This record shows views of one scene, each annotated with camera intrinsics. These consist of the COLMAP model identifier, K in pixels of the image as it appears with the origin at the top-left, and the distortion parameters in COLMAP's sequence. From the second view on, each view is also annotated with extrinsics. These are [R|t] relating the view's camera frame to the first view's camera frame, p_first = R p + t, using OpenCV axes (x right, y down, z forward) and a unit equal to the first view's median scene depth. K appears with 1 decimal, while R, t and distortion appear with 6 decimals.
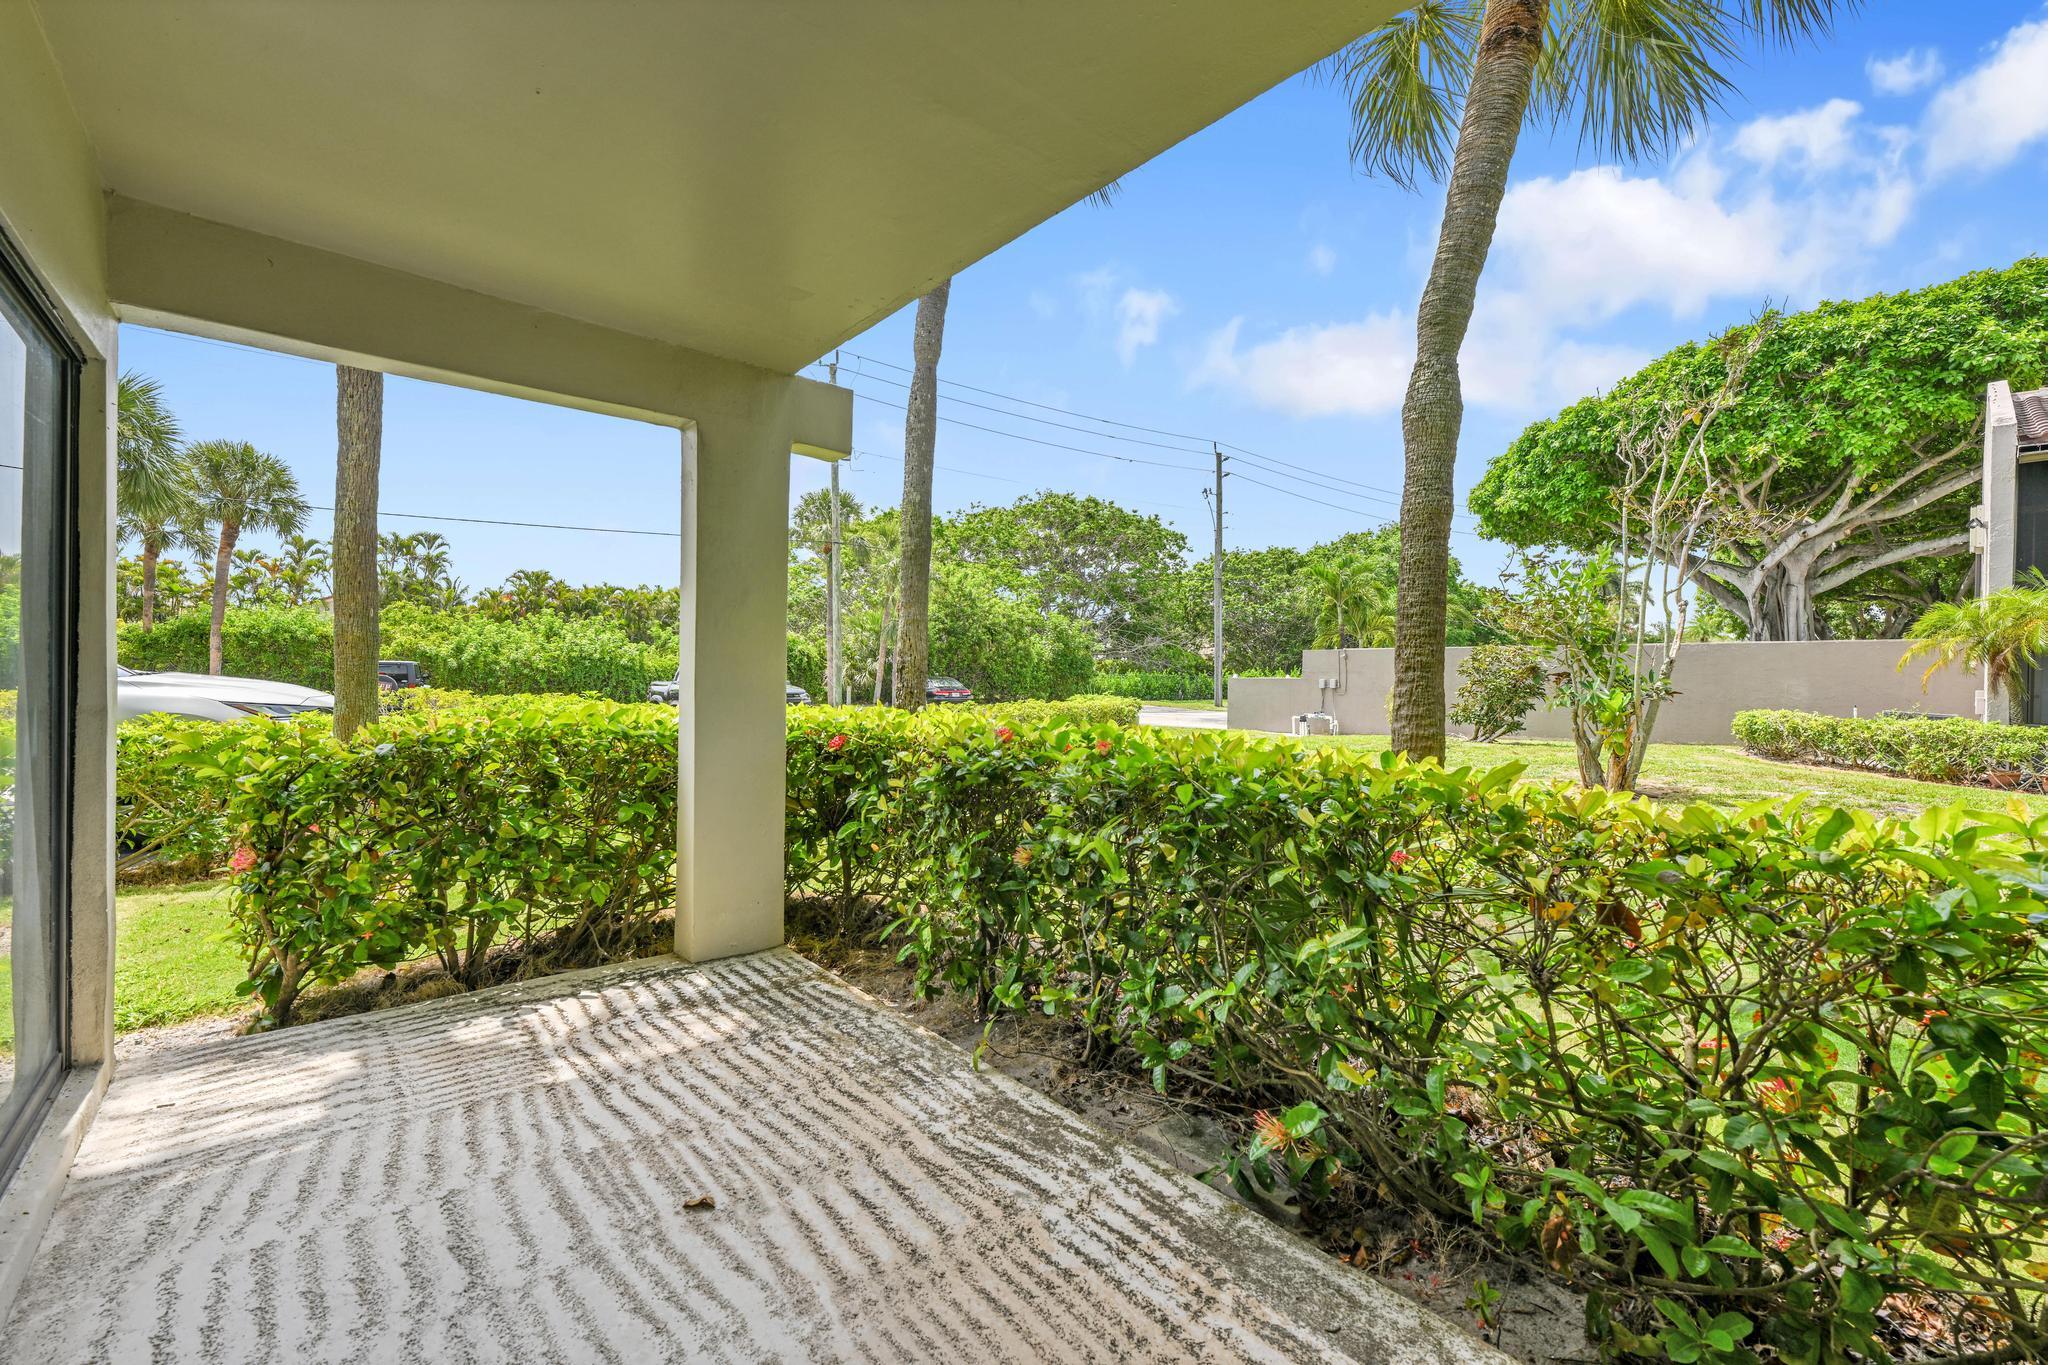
lens RADIAL K [[813.1, 0, 1014.7], [0, 813.1, 680.8], [0, 0, 1]] dist [0.000206, 0.000128]
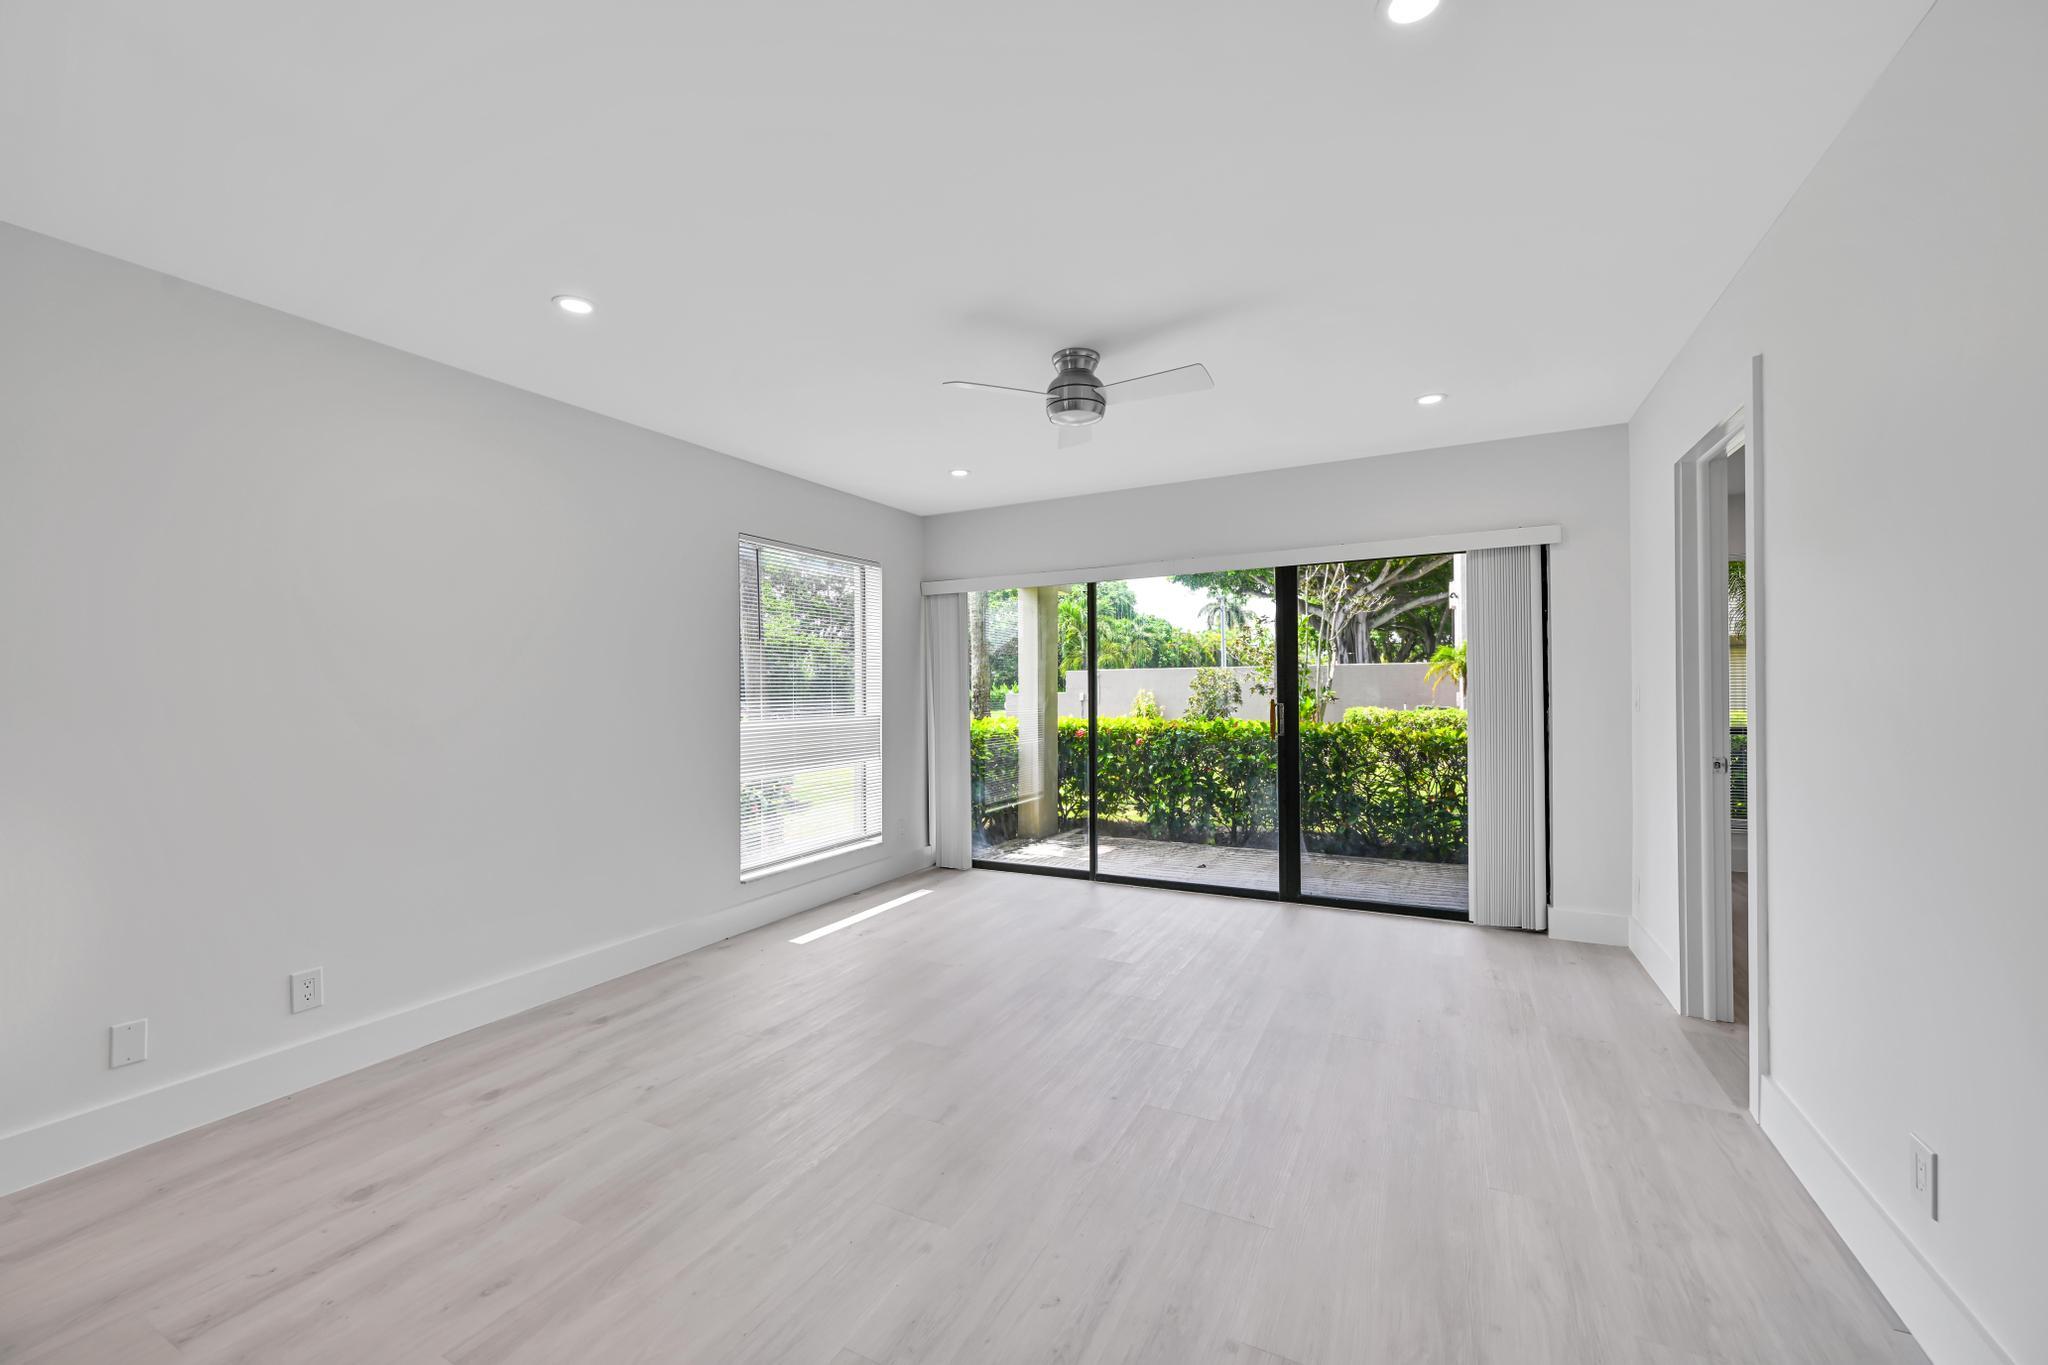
lens RADIAL K [[813.1, 0, 1014.7], [0, 813.1, 680.8], [0, 0, 1]] dist [0.000206, 0.000128]
pose [[0.928290, -0.014165, 0.371587, -0.252019], [0.021572, 0.999643, -0.015783, -0.004424], [-0.371231, 0.022667, 0.928264, -0.193775]]
